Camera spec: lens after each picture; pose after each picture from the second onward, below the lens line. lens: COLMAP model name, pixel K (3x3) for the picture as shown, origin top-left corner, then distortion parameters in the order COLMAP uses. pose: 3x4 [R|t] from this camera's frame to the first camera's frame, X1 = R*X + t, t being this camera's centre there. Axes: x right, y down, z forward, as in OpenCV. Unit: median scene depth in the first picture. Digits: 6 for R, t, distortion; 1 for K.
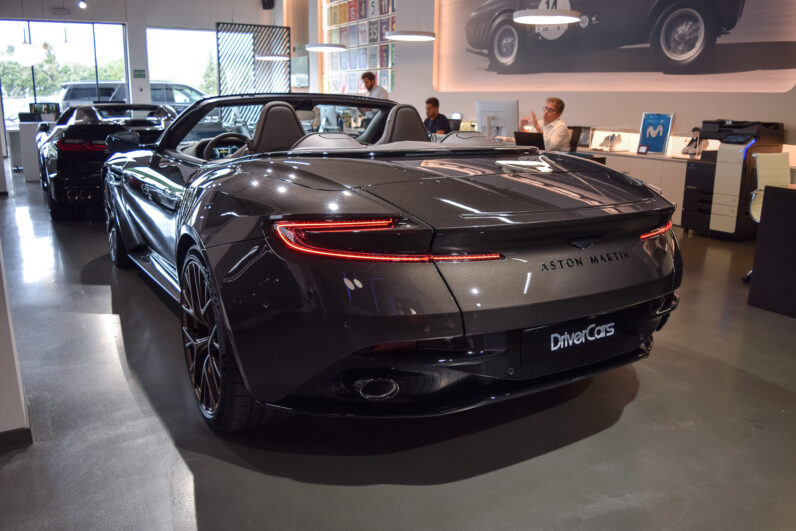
lens RADIAL K [[623.8, 0, 398.0], [0, 623.8, 265.5], [0, 0, 1]] dist [-0.090717, 0.013201]
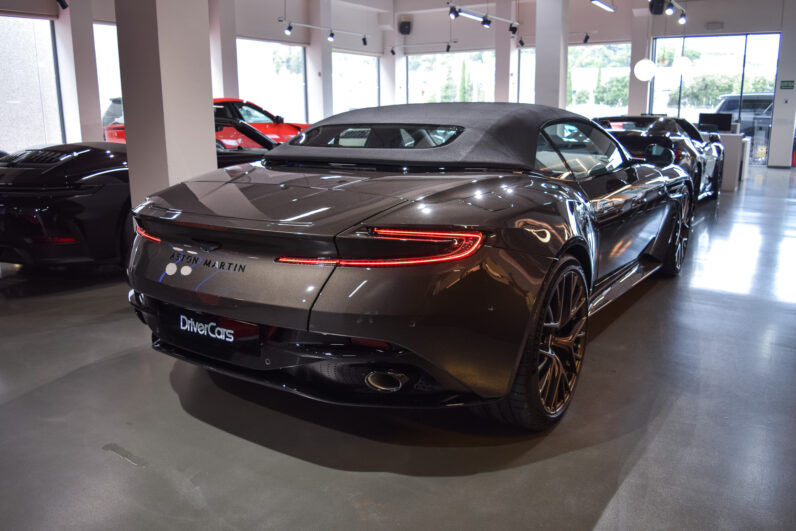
lens RADIAL K [[623.8, 0, 398.0], [0, 623.8, 265.5], [0, 0, 1]] dist [-0.090717, 0.013201]
pose [[0.442011, 0.185702, -0.877577, 0.991205], [-0.200710, 0.974006, 0.105015, -0.132021], [0.874266, 0.129721, 0.467794, 0.527856]]
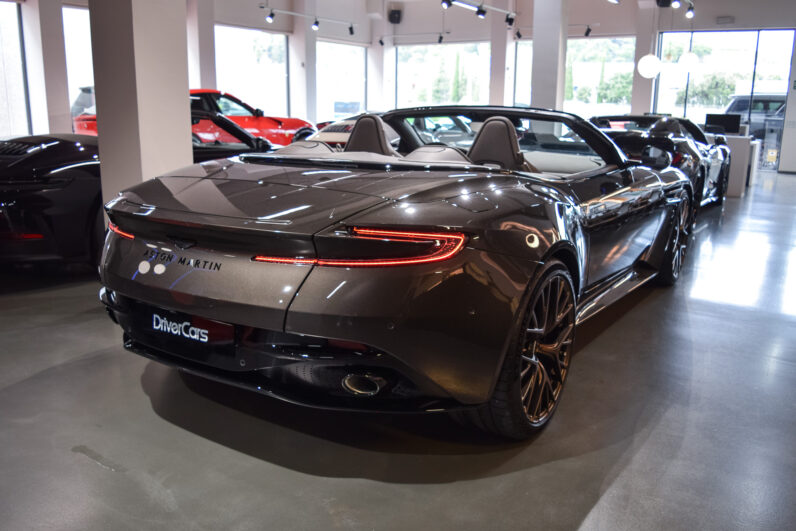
lens RADIAL K [[665.6, 0, 381.9], [0, 665.6, 280.5], [0, 0, 1]] dist [-0.087001, 0.004212]
pose [[0.436389, 0.206232, -0.875804, 1.020173], [-0.217106, 0.968751, 0.119941, -0.131761], [0.873172, 0.137802, 0.467526, 0.520995]]
